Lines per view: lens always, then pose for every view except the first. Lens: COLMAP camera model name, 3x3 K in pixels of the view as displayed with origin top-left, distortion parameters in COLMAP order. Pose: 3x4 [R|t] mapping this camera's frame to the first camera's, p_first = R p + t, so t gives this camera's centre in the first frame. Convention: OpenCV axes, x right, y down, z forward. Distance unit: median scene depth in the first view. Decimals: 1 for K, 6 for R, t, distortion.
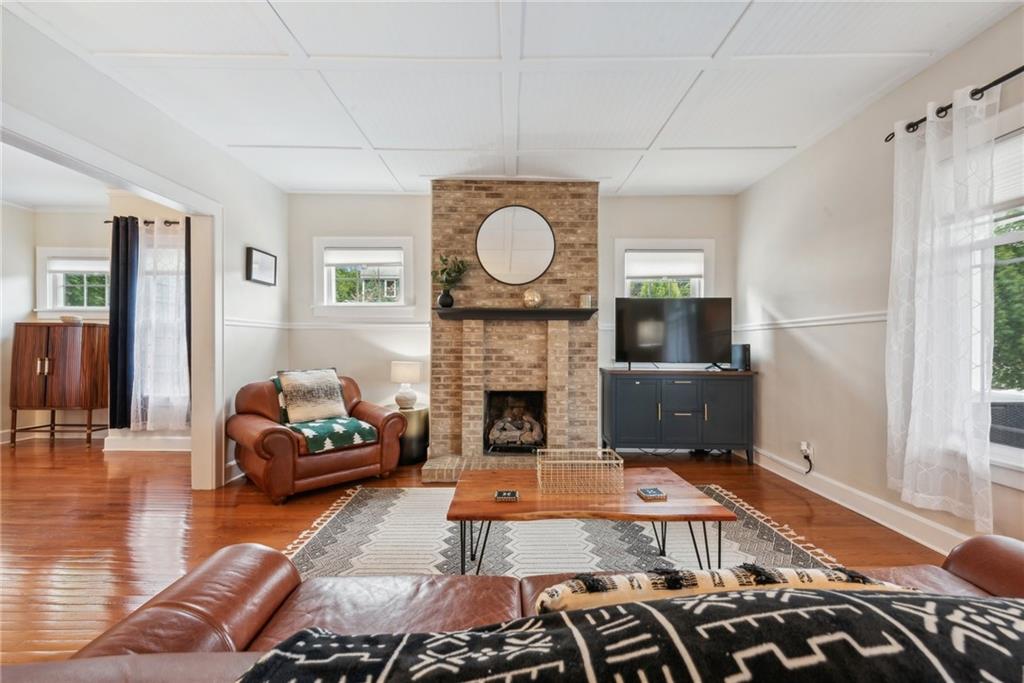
lens RADIAL K [[413.8, 0, 511.9], [0, 413.8, 342.6], [0, 0, 1]] dist [0.002584, -0.000786]
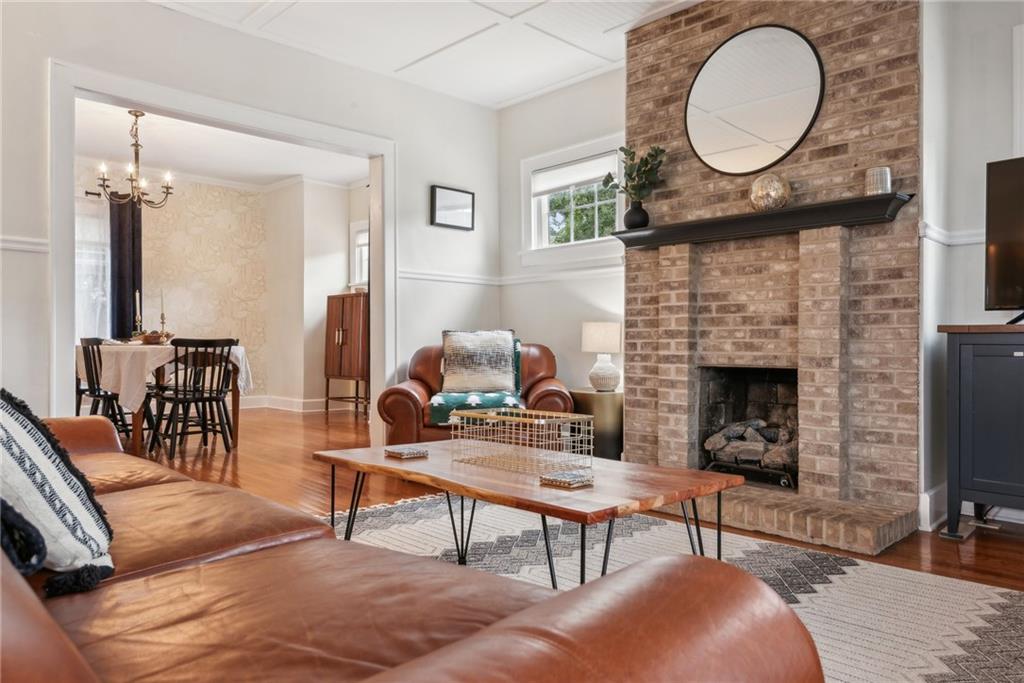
lens RADIAL K [[682.6, 0, 518.7], [0, 682.6, 342.6], [0, 0, 1]] dist [0.002562, -0.006839]
pose [[0.696589, -0.003204, -0.717463, 0.441910], [0.007153, 0.999971, 0.002480, 0.079052], [0.717434, -0.006859, 0.696592, 0.149623]]
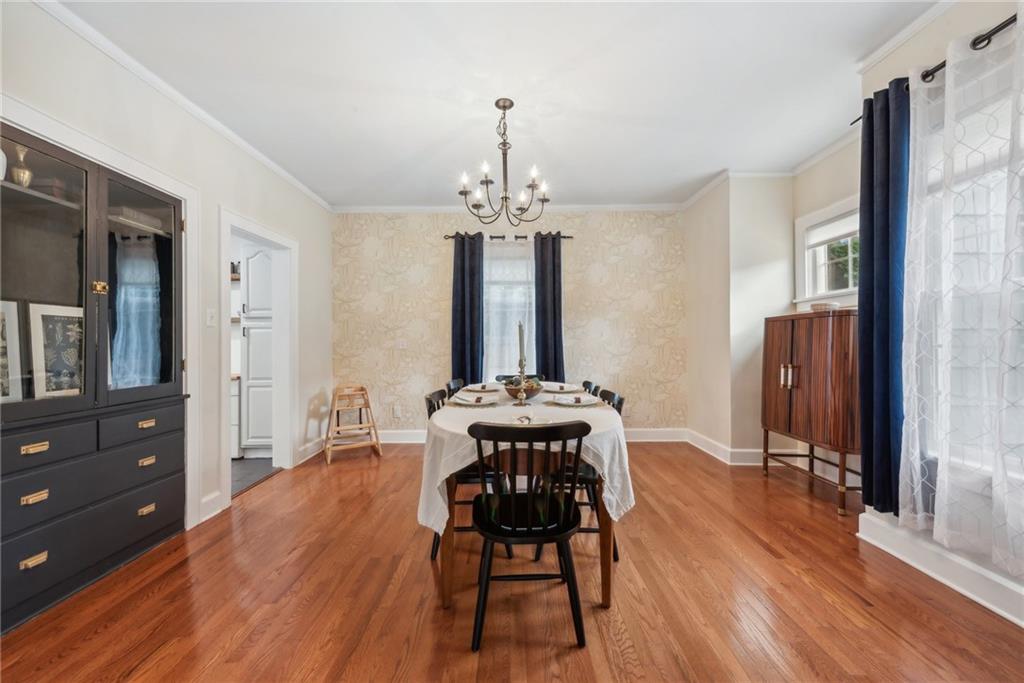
lens RADIAL K [[407.7, 0, 513.5], [0, 407.7, 346.5], [0, 0, 1]] dist [0.011670, -0.000897]
pose [[-0.013010, -0.001417, -0.999914, -0.457818], [0.015845, 0.999873, -0.001623, 0.000067], [0.999790, -0.015865, -0.012986, 0.591769]]
